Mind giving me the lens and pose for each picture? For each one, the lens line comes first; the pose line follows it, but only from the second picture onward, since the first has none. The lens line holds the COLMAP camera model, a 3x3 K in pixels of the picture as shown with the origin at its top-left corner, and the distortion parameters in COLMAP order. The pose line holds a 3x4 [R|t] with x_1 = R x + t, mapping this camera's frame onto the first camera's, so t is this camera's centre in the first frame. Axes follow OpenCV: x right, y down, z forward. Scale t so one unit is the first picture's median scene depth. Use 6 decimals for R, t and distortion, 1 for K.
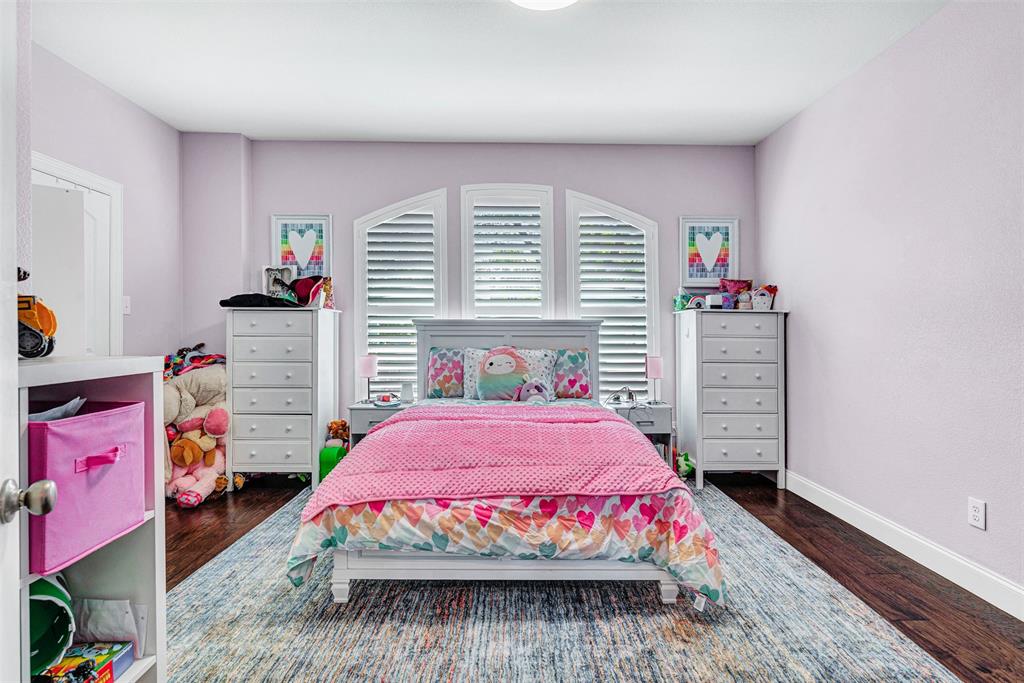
lens RADIAL K [[520.1, 0, 514.8], [0, 520.1, 339.3], [0, 0, 1]] dist [-0.005147, -0.000719]
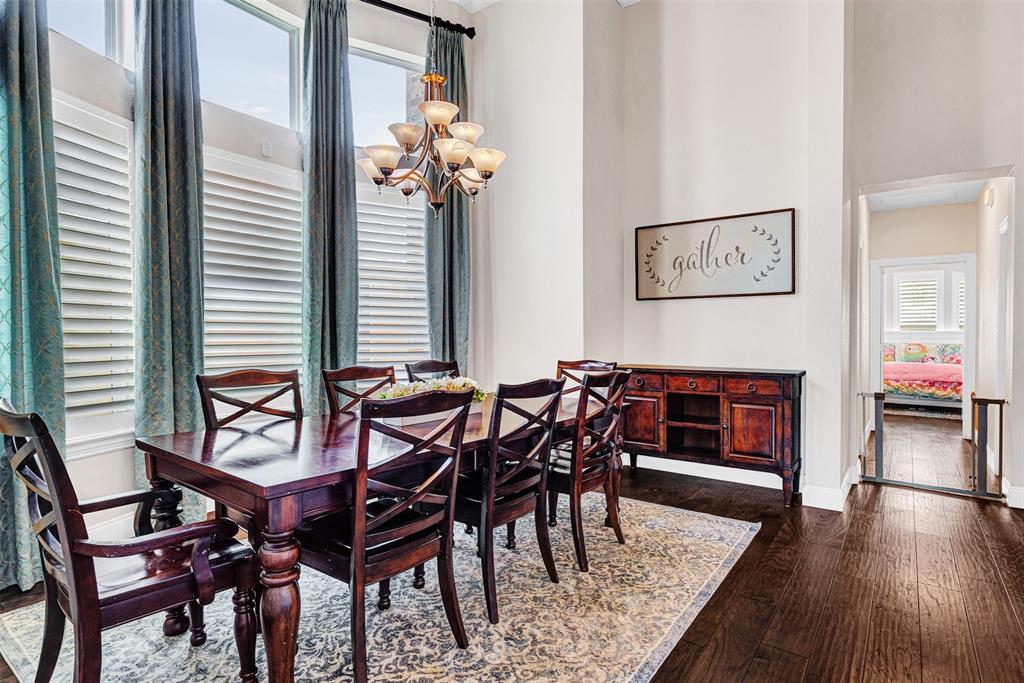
lens RADIAL K [[520.1, 0, 514.8], [0, 520.1, 339.3], [0, 0, 1]] dist [-0.005147, -0.000719]
pose [[0.784817, 0.007443, -0.619683, 0.017697], [-0.012077, 0.999922, -0.003286, 0.050542], [0.619610, 0.010063, 0.784845, -3.773003]]
